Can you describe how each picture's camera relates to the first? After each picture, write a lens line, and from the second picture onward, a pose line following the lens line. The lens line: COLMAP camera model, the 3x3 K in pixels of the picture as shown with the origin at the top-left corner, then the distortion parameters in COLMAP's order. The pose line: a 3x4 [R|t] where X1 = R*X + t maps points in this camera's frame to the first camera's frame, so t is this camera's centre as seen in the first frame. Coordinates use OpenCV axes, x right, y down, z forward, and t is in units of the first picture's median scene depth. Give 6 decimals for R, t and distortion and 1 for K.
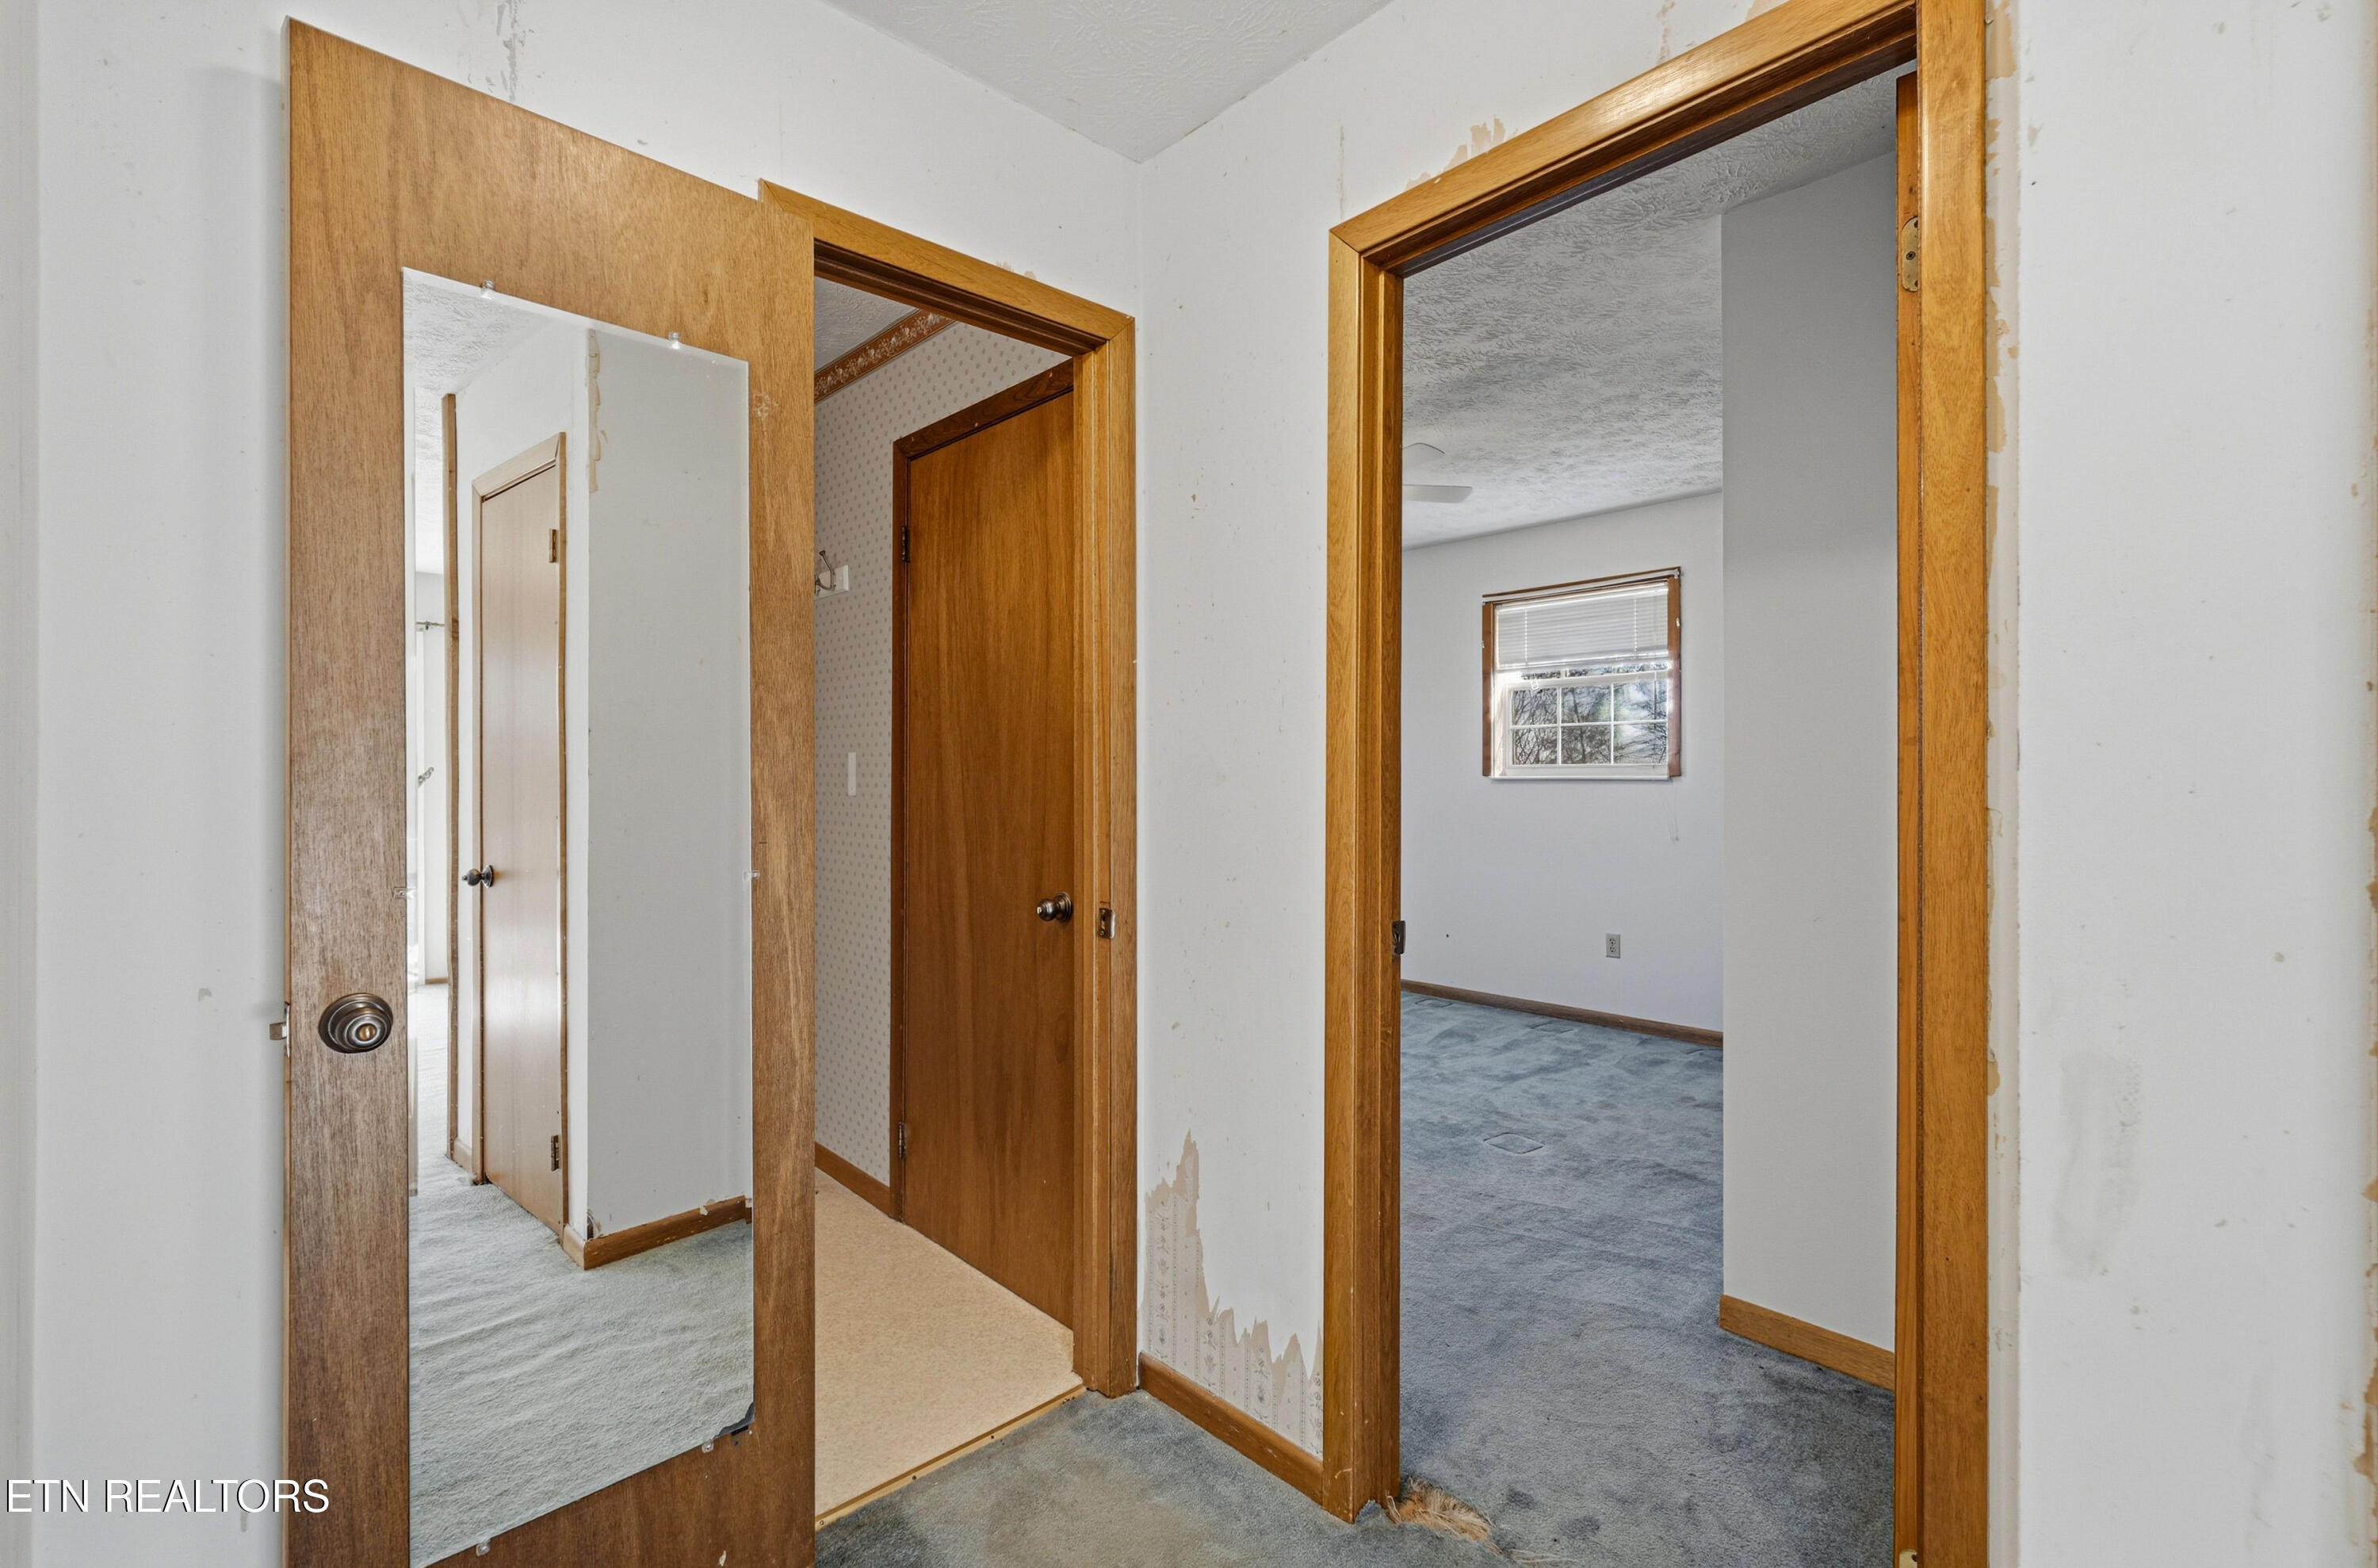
lens RADIAL K [[1085.3, 0, 1186.5], [0, 1085.3, 788.2], [0, 0, 1]] dist [0.000774, -0.000081]
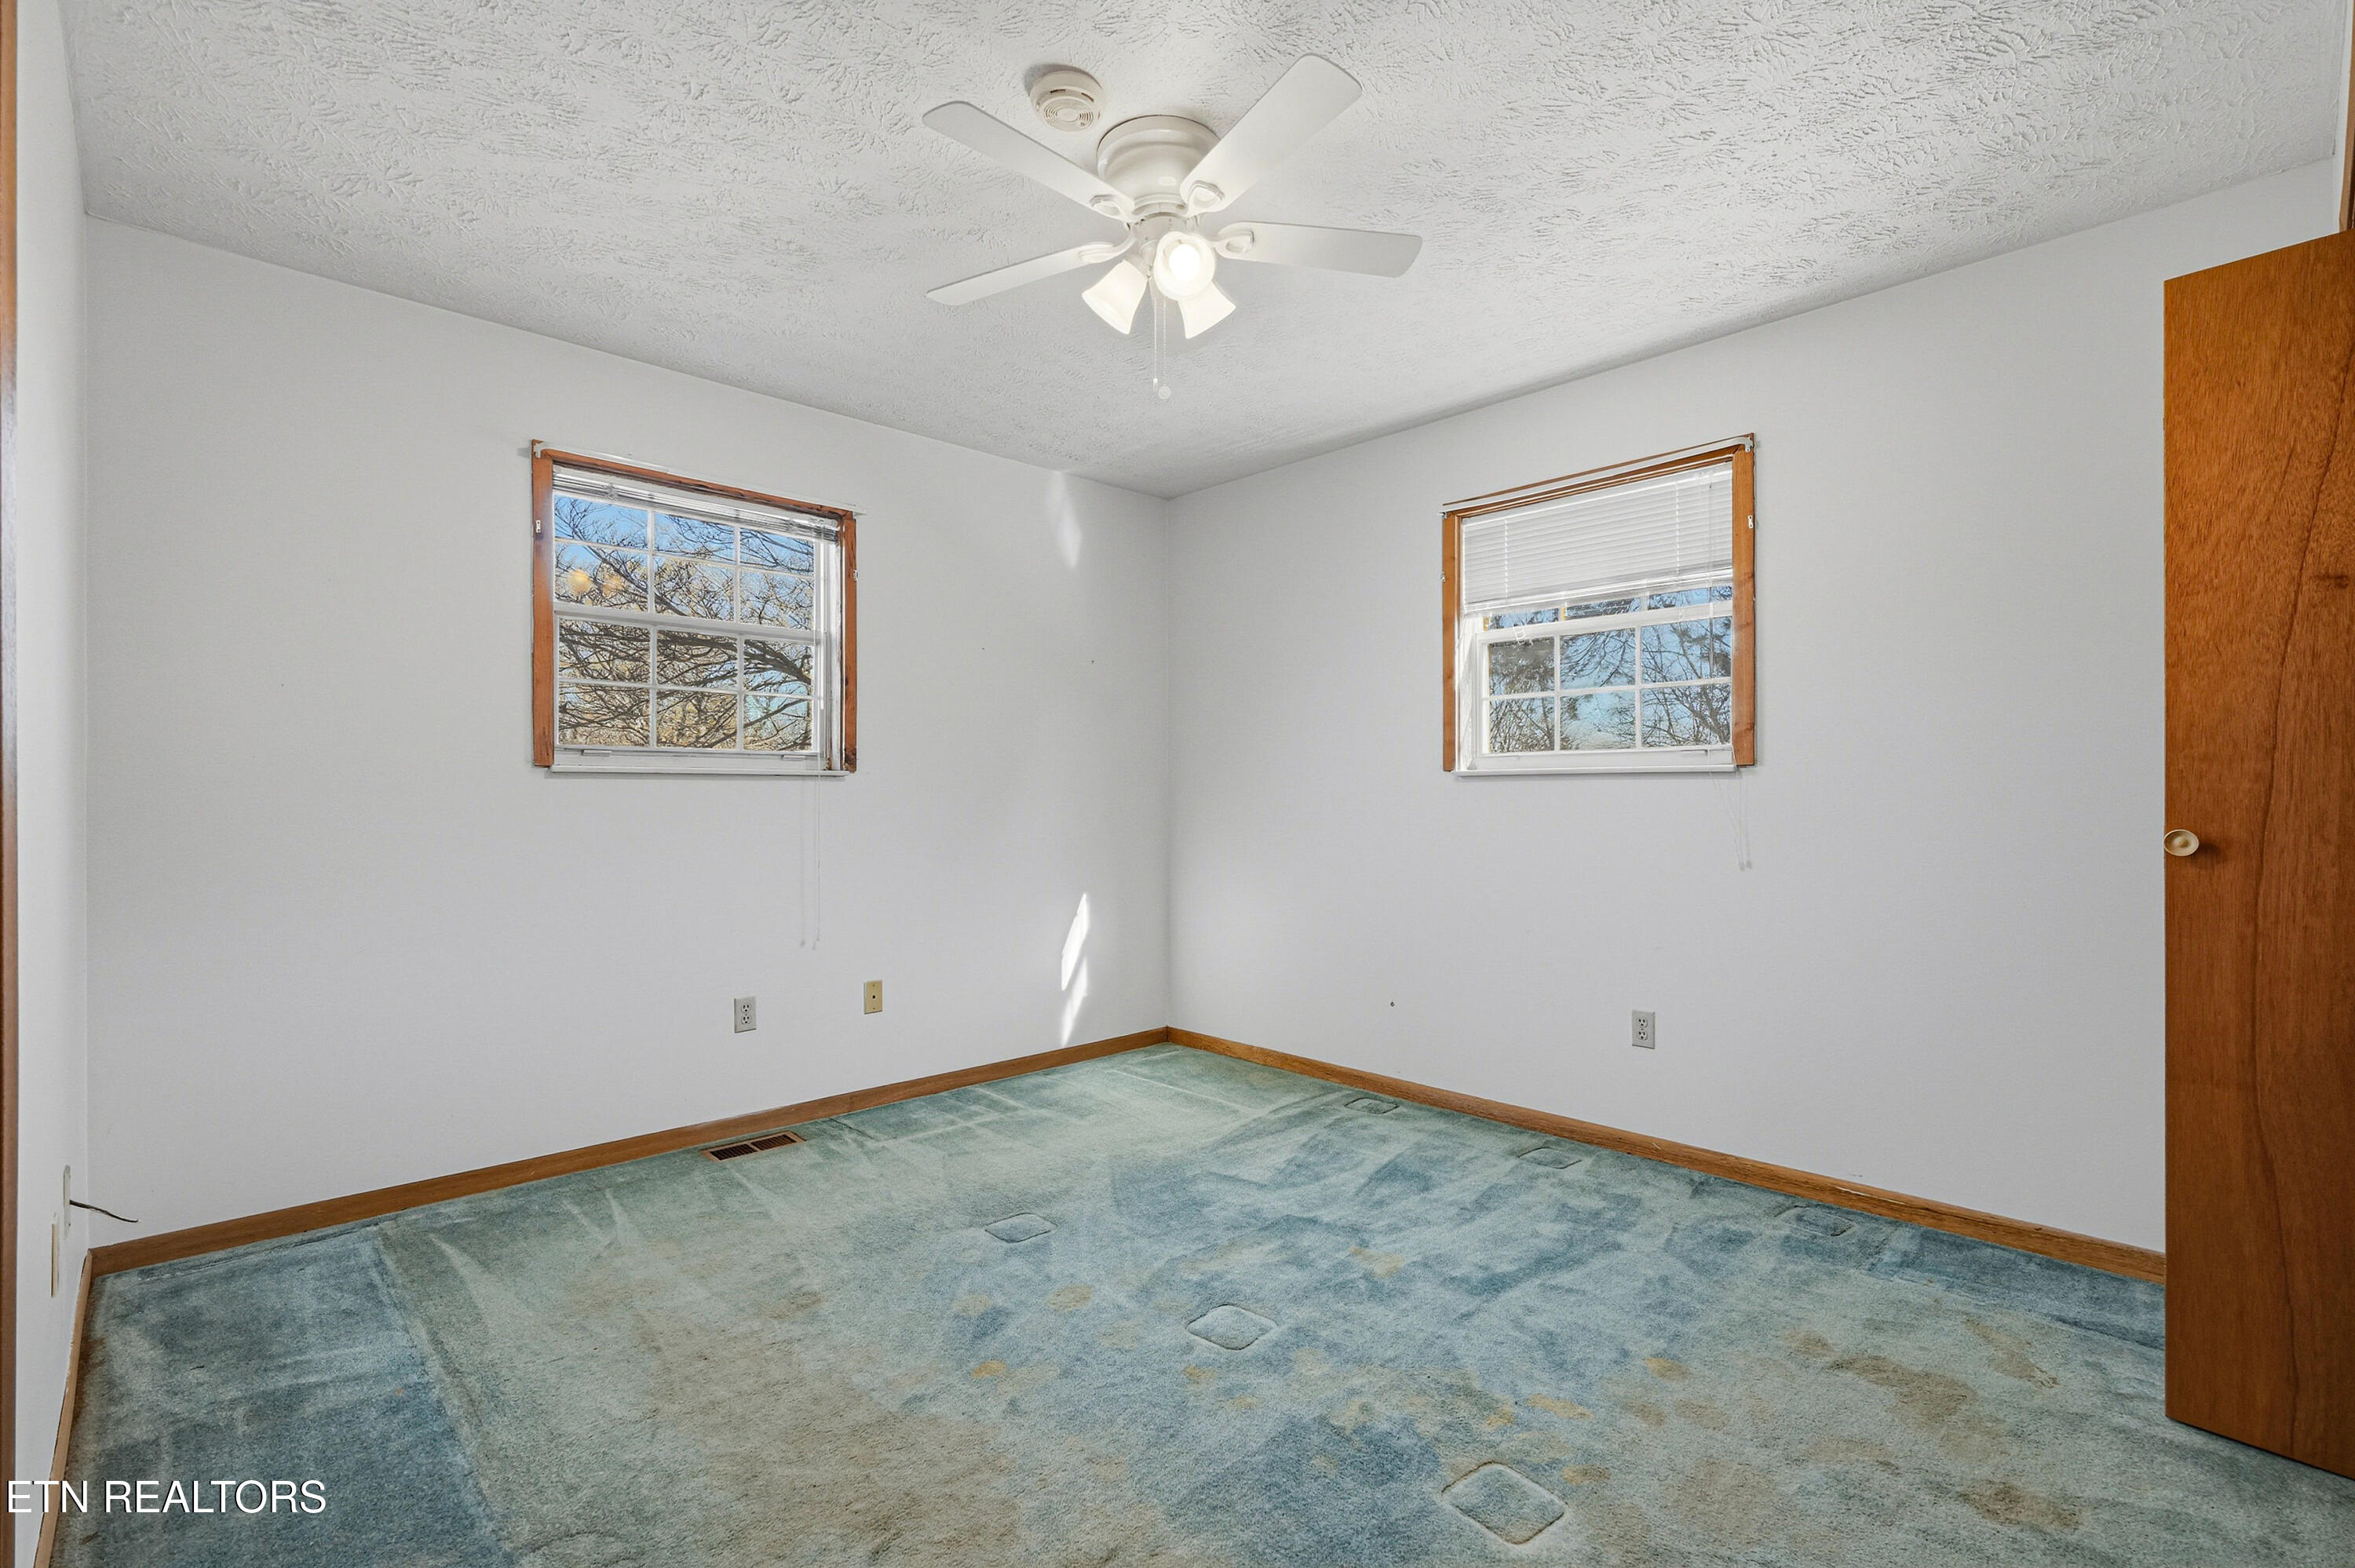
lens RADIAL K [[1074.6, 0, 1186.4], [0, 1074.6, 798.7], [0, 0, 1]] dist [0.000774, -0.000081]
pose [[0.999533, 0.002244, 0.030469, 0.108576], [-0.002027, 0.999973, -0.007121, 0.013726], [-0.030484, 0.007056, 0.999510, 0.392437]]
